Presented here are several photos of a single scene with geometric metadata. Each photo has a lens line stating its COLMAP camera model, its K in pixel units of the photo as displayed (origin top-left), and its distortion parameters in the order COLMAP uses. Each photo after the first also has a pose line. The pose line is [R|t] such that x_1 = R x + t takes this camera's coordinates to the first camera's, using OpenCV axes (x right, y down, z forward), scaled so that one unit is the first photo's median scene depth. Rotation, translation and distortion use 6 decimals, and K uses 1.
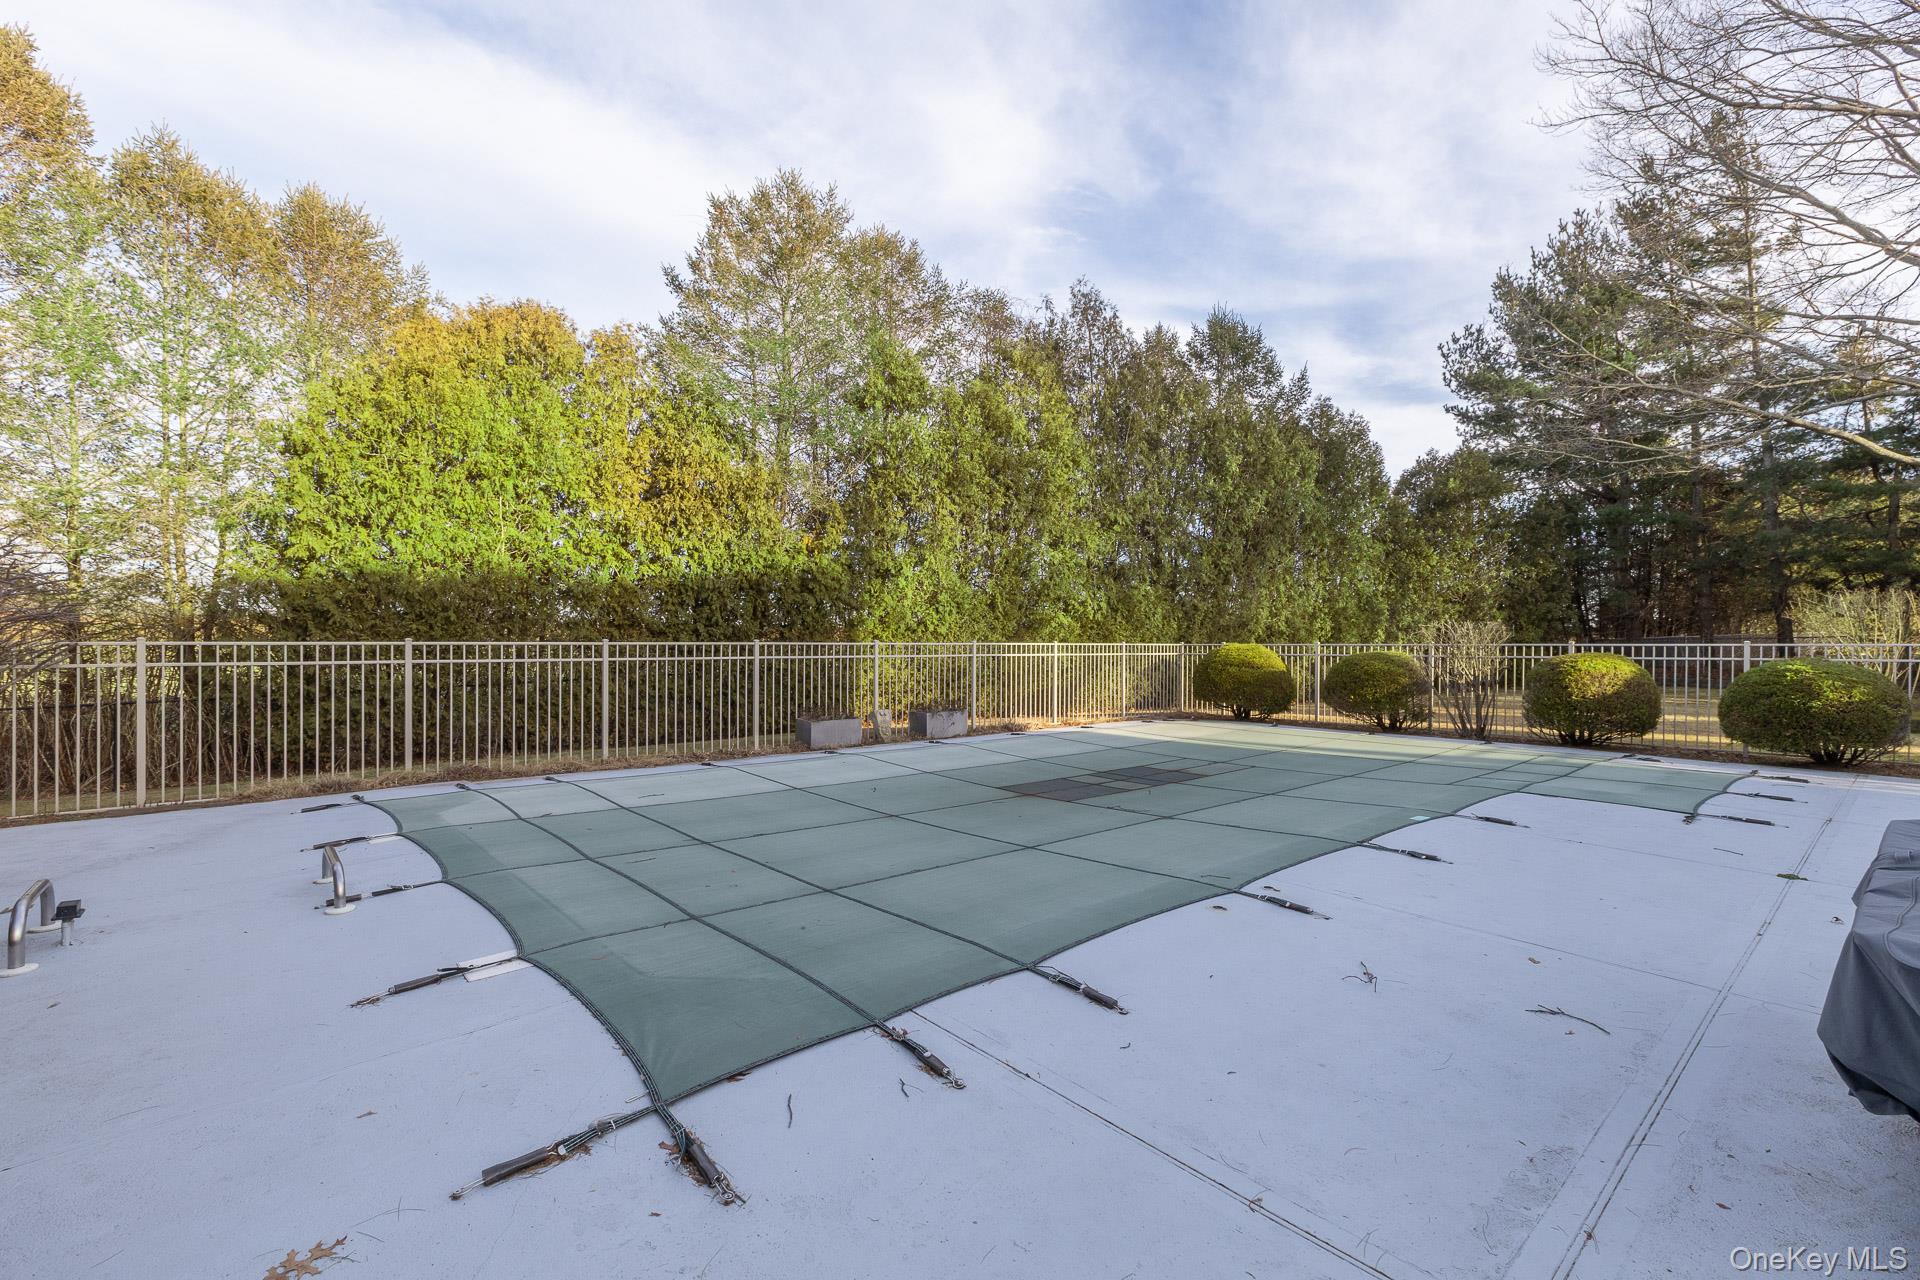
lens RADIAL K [[860.1, 0, 965.8], [0, 860.1, 639.4], [0, 0, 1]] dist [0.009287, 0.000163]
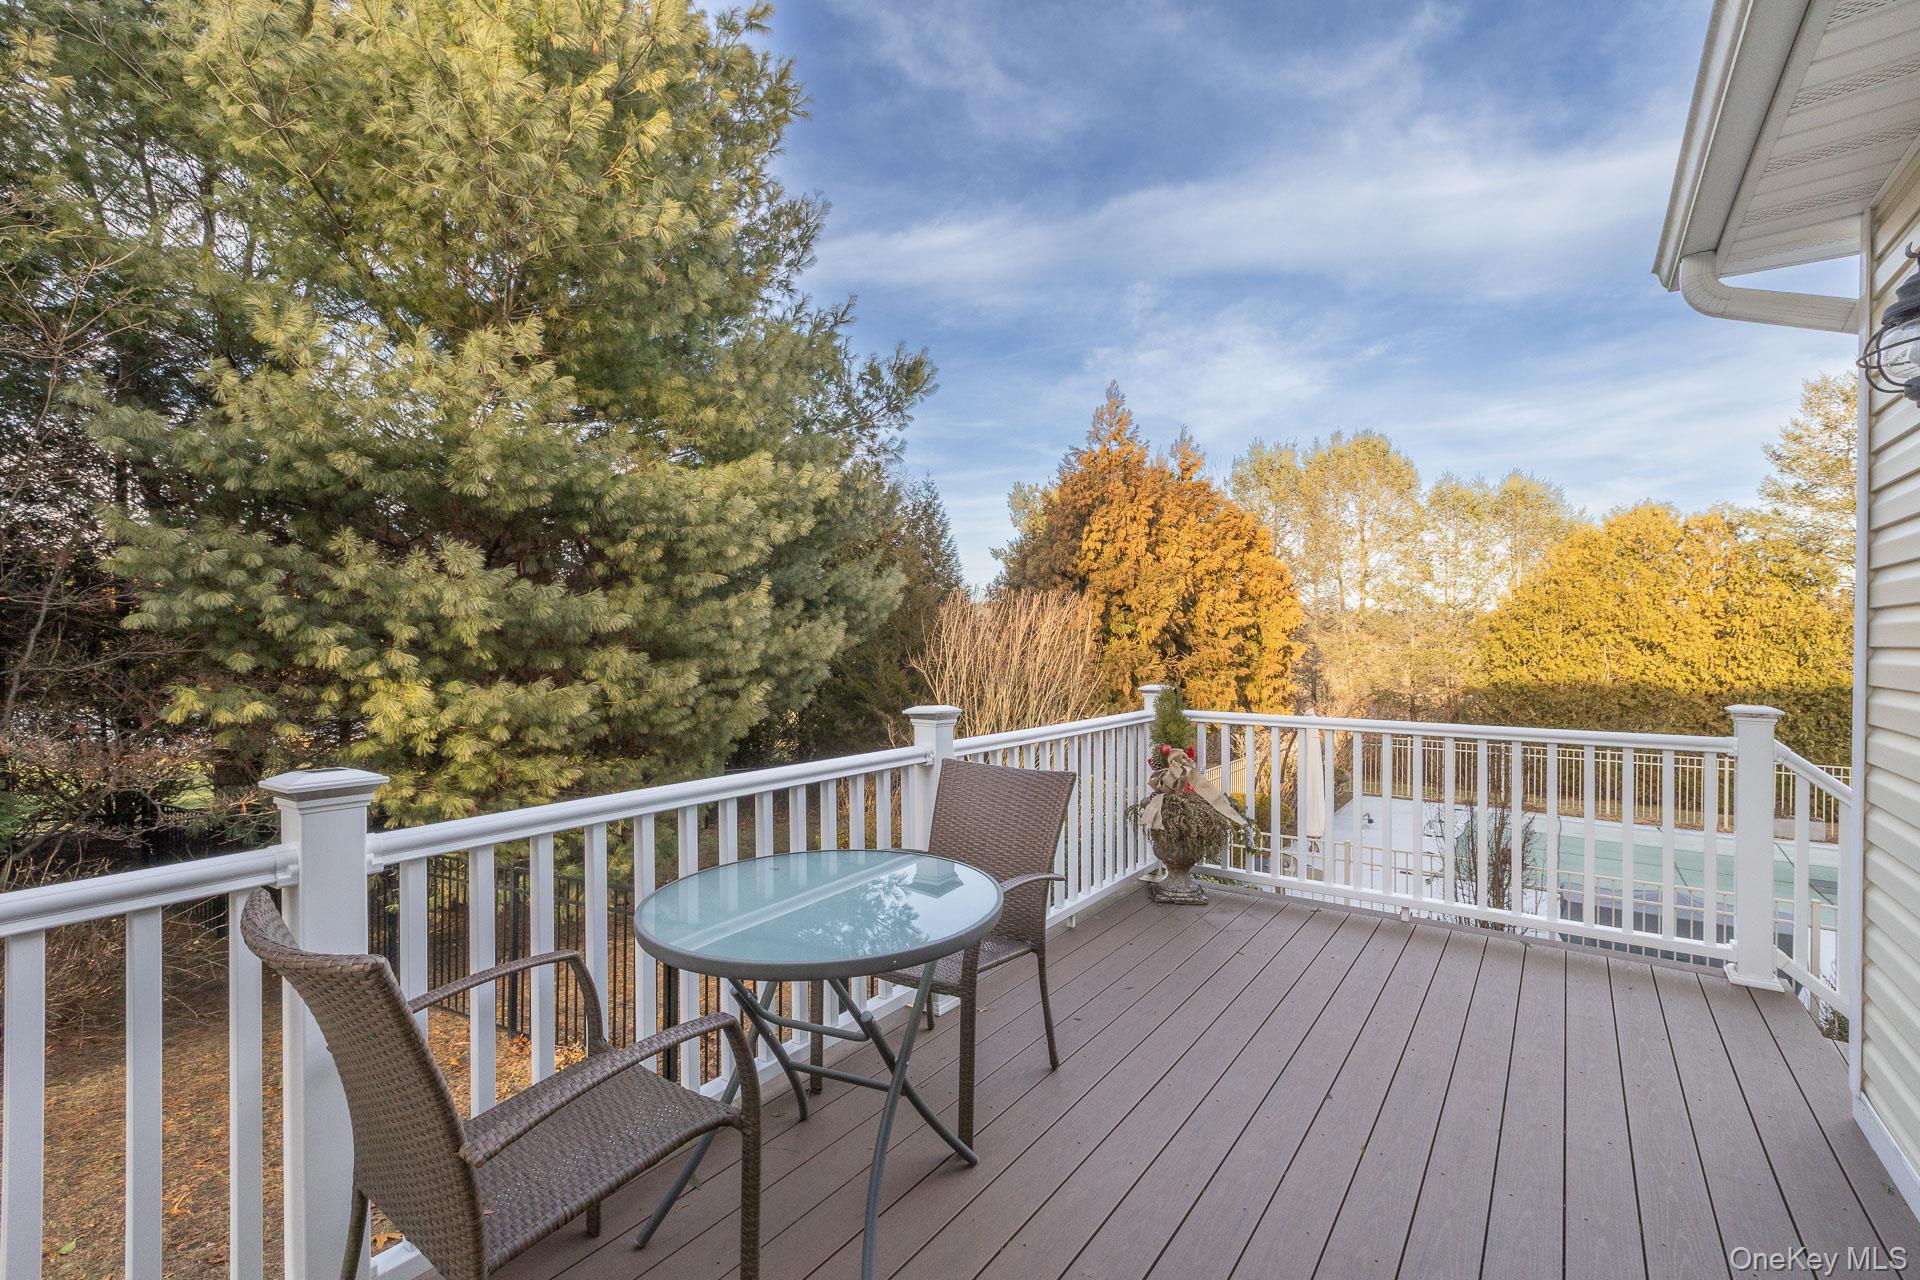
lens RADIAL K [[860.1, 0, 962.0], [0, 860.1, 642.9], [0, 0, 1]] dist [0.009287, 0.000163]
pose [[0.223657, 0.003699, -0.974661, 0.756650], [0.003276, 0.999984, 0.004547, -0.169673], [0.974662, -0.004210, 0.223641, -0.544386]]
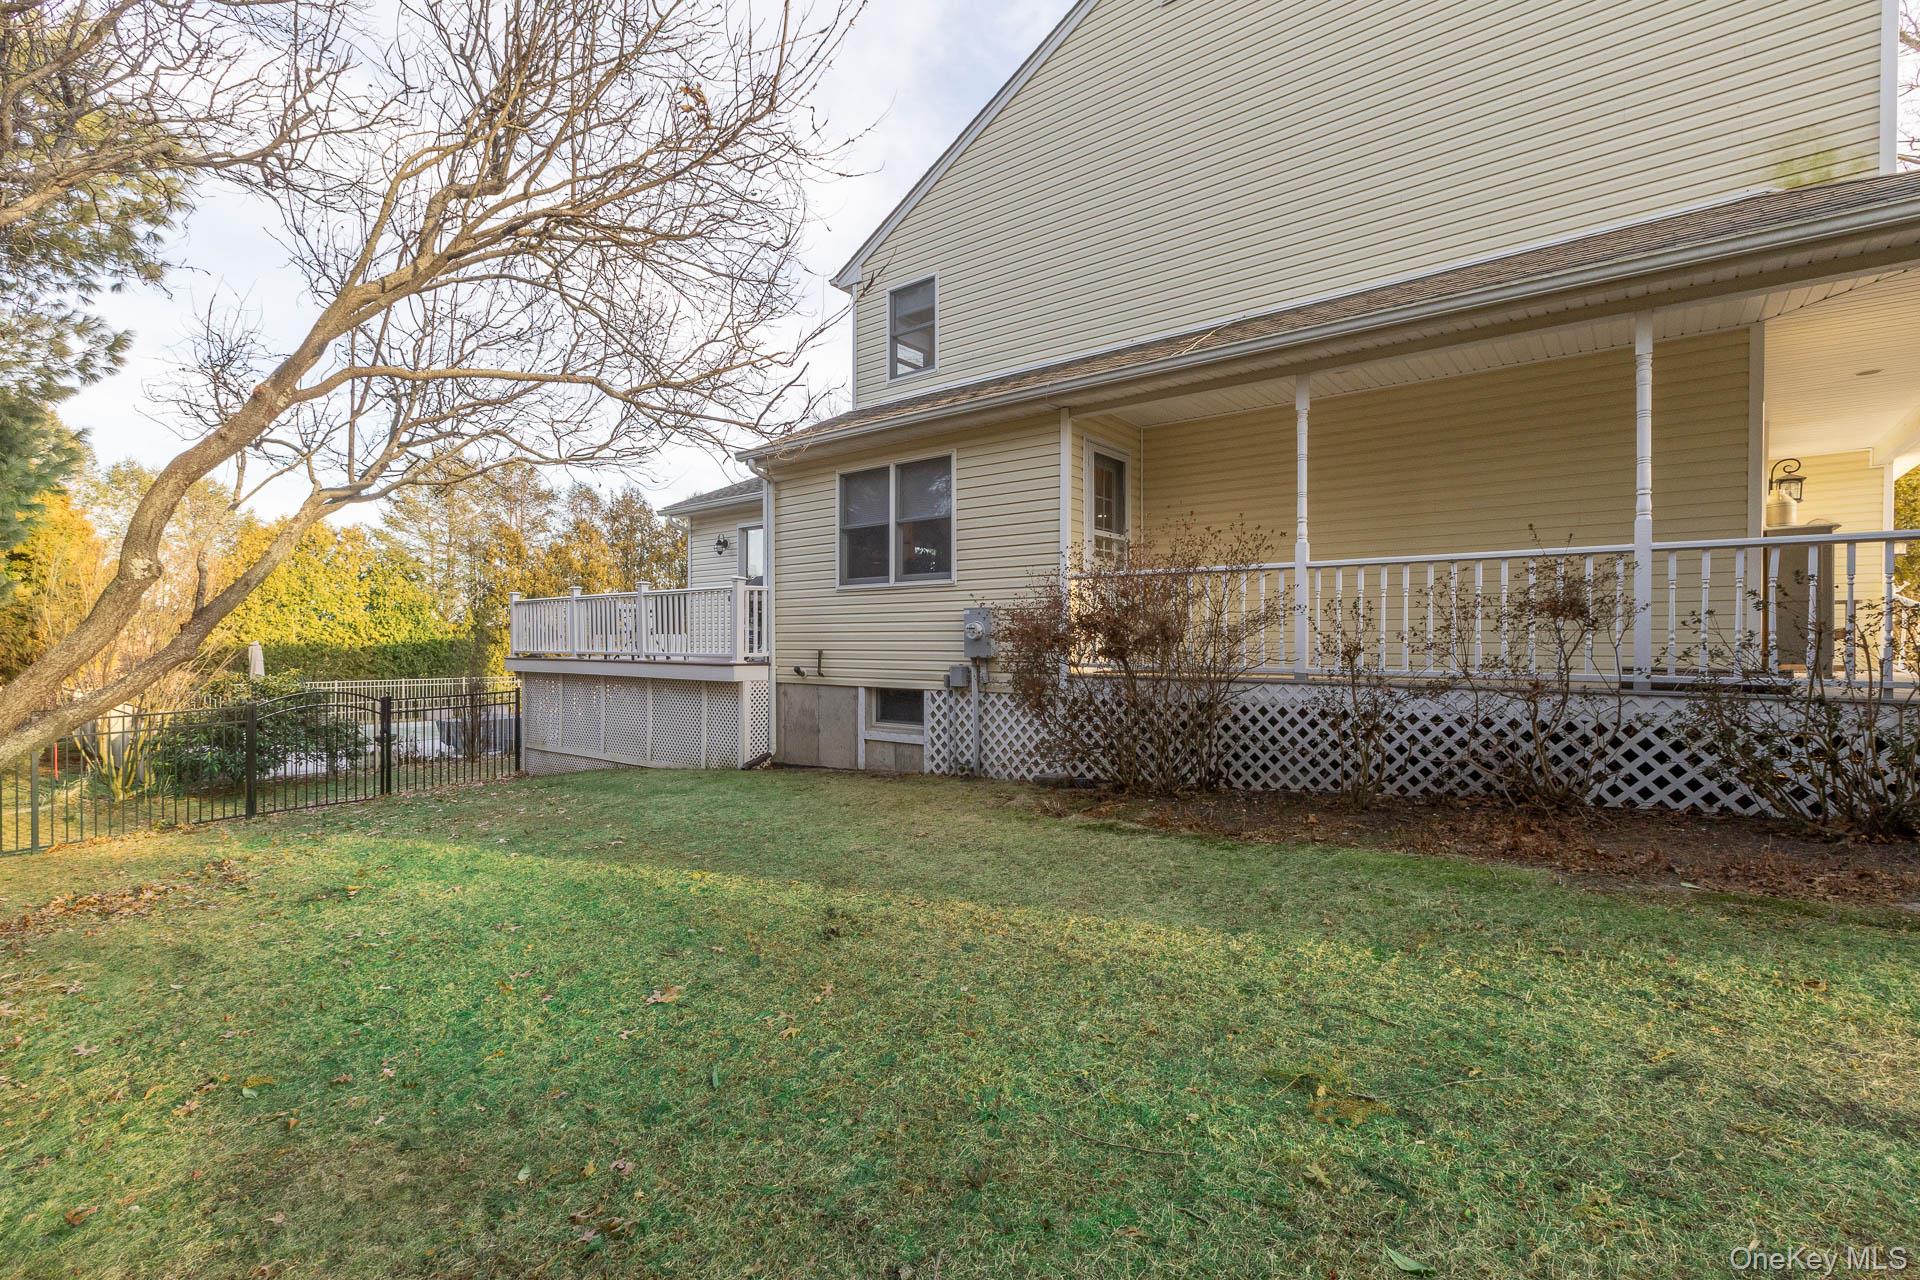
lens RADIAL K [[860.1, 0, 956.7], [0, 860.1, 644.6], [0, 0, 1]] dist [0.009287, 0.000163]
pose [[0.985784, 0.000990, 0.168016, 0.744369], [-0.002104, 0.999977, 0.006457, -0.095496], [-0.168006, -0.006719, 0.985763, -1.428305]]
